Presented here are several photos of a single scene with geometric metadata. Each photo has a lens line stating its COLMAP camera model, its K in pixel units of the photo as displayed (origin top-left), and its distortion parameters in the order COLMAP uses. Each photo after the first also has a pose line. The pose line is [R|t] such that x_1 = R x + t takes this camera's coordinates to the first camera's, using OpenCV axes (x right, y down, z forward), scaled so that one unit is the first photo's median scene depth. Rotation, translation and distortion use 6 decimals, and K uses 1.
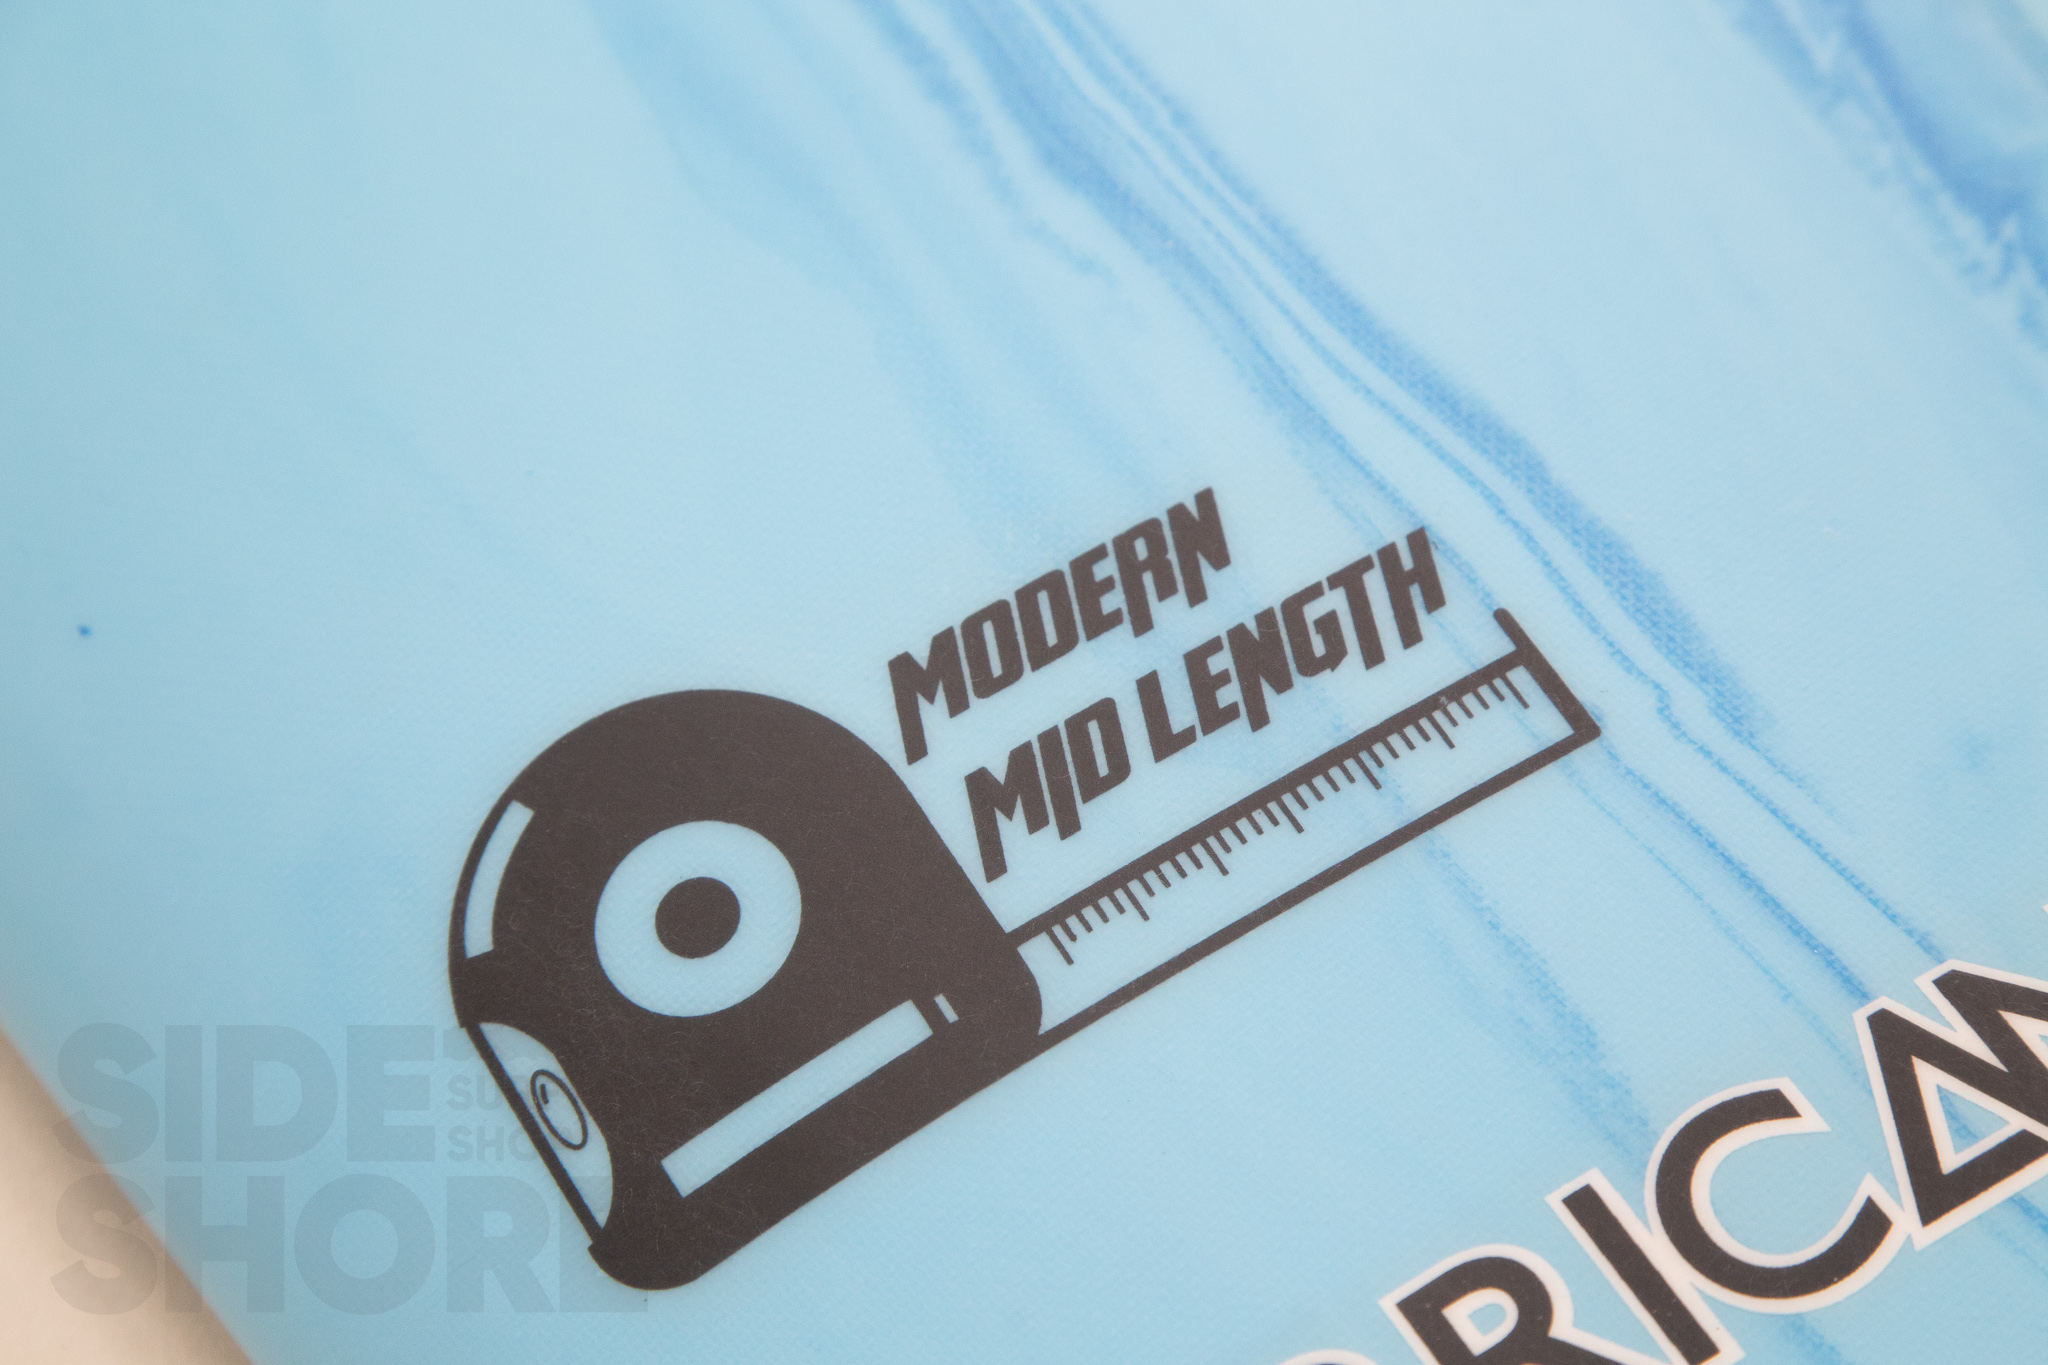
lens RADIAL K [[5271.3, 0, 1018.1], [0, 5271.3, 684.4], [0, 0, 1]] dist [0.318347, 0.000000]
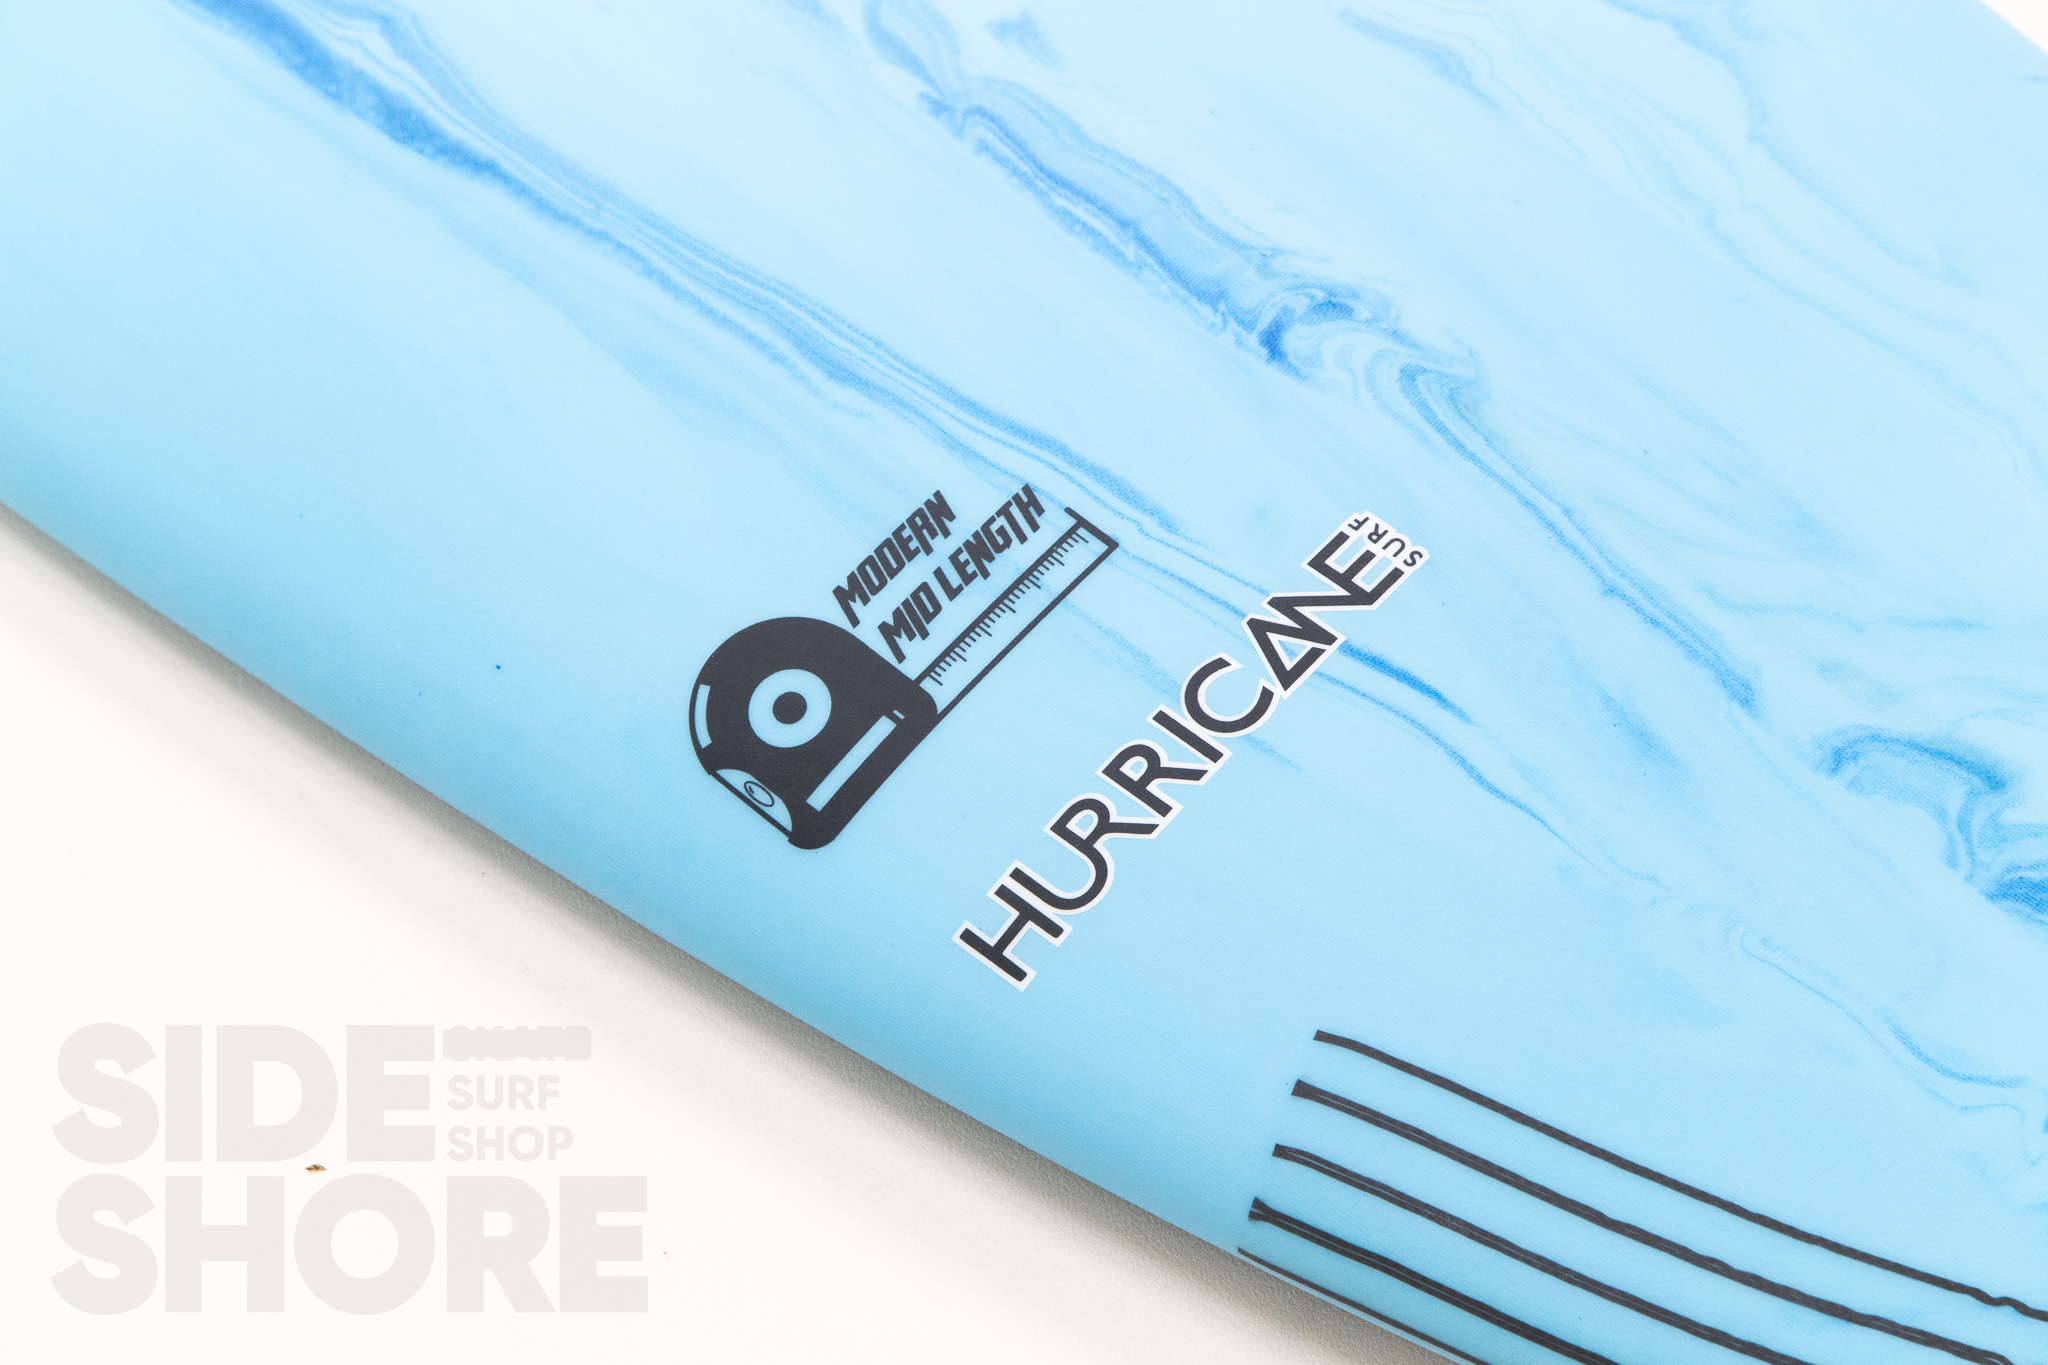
lens RADIAL K [[5271.3, 0, 1022.4], [0, 5271.3, 697.5], [0, 0, 1]] dist [0.318347, 0.000000]
pose [[0.960305, -0.255065, 0.112943, -0.233569], [0.256116, 0.966631, 0.005350, 0.053944], [-0.110539, 0.023788, 0.993587, -1.470022]]
